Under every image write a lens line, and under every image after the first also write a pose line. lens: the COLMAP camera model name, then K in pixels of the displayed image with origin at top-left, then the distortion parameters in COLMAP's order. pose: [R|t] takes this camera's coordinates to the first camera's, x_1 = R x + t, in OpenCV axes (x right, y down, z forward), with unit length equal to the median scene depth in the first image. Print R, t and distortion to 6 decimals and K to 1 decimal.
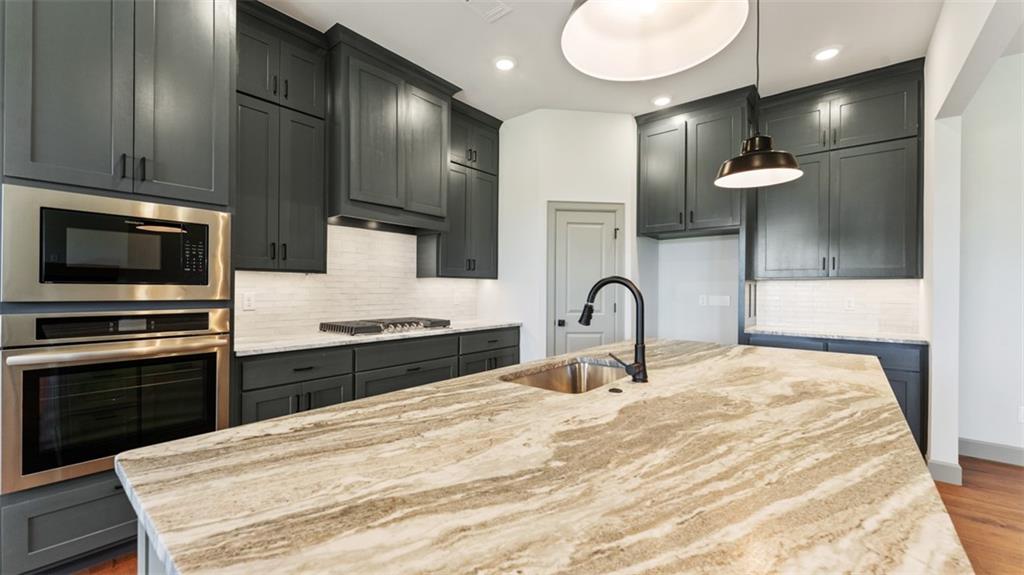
lens RADIAL K [[411.7, 0, 508.9], [0, 411.7, 287.3], [0, 0, 1]] dist [0.000085, -0.000358]
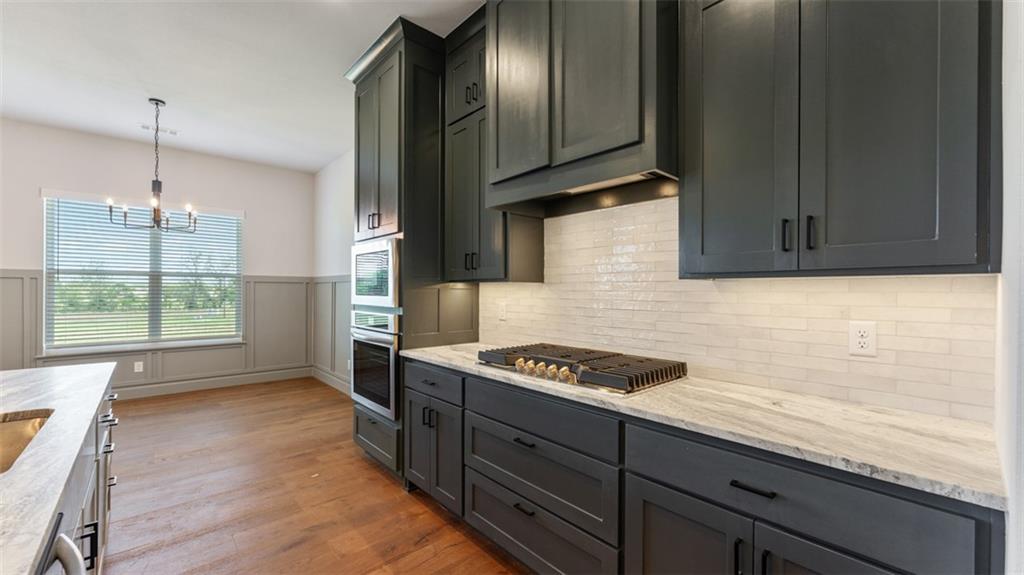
lens RADIAL K [[411.7, 0, 506.8], [0, 411.7, 291.6], [0, 0, 1]] dist [0.000085, -0.000358]
pose [[-0.157062, -0.004360, -0.987579, 0.469709], [-0.003333, 0.999987, -0.003884, -0.013029], [0.987583, 0.002682, -0.157075, 1.481768]]
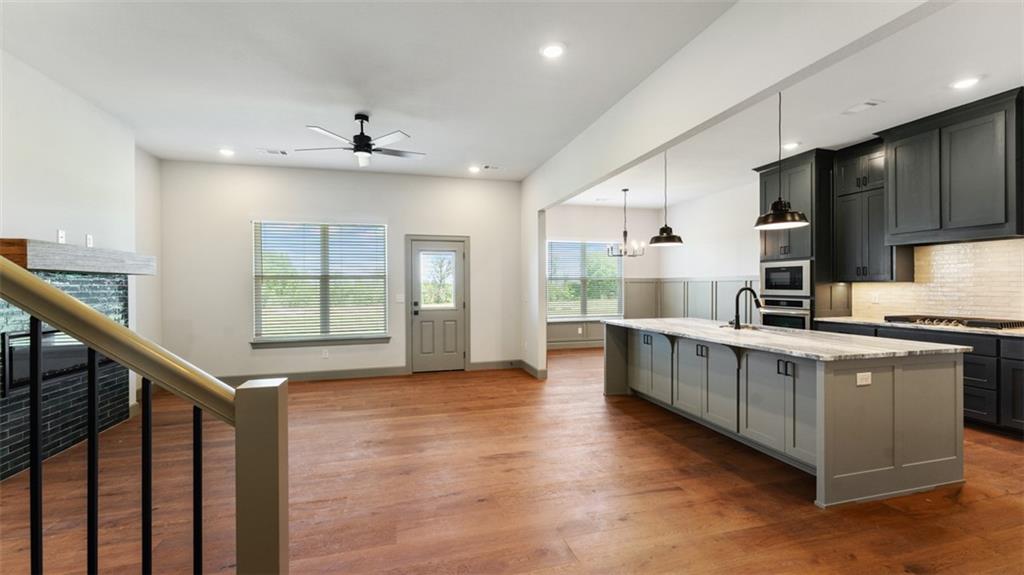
lens RADIAL K [[411.7, 0, 513.5], [0, 411.7, 289.8], [0, 0, 1]] dist [0.000085, -0.000358]
pose [[-0.573264, 0.002003, -0.819368, 2.185981], [0.002689, 0.999996, 0.000563, -0.011128], [0.819366, -0.001881, -0.573267, 0.934073]]
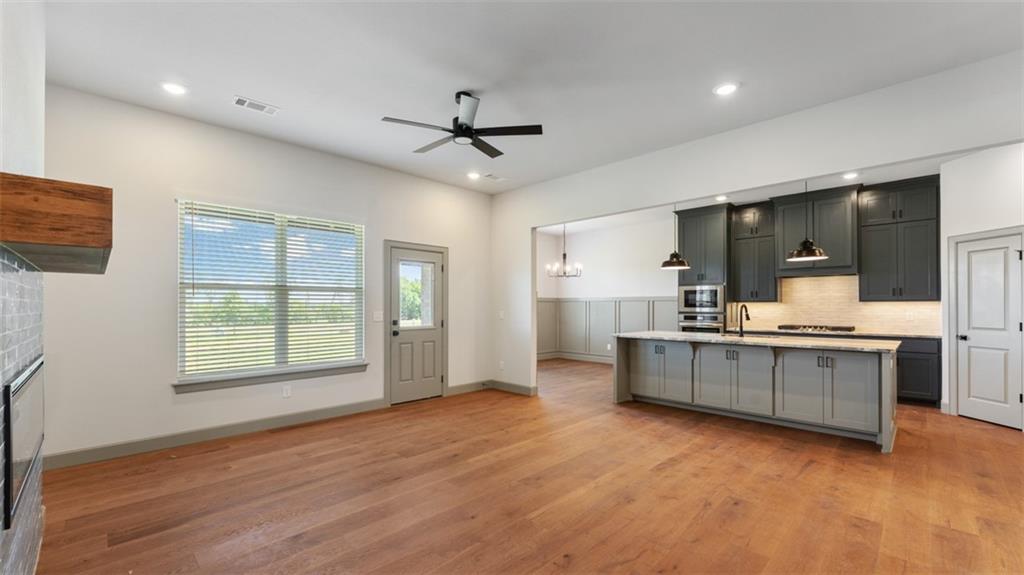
lens RADIAL K [[411.7, 0, 512.0], [0, 411.7, 302.5], [0, 0, 1]] dist [0.000085, -0.000358]
pose [[-0.094490, -0.016931, -0.995382, 2.563028], [0.000882, 0.999854, -0.017091, 0.008947], [0.995525, -0.002493, -0.094461, -0.315686]]
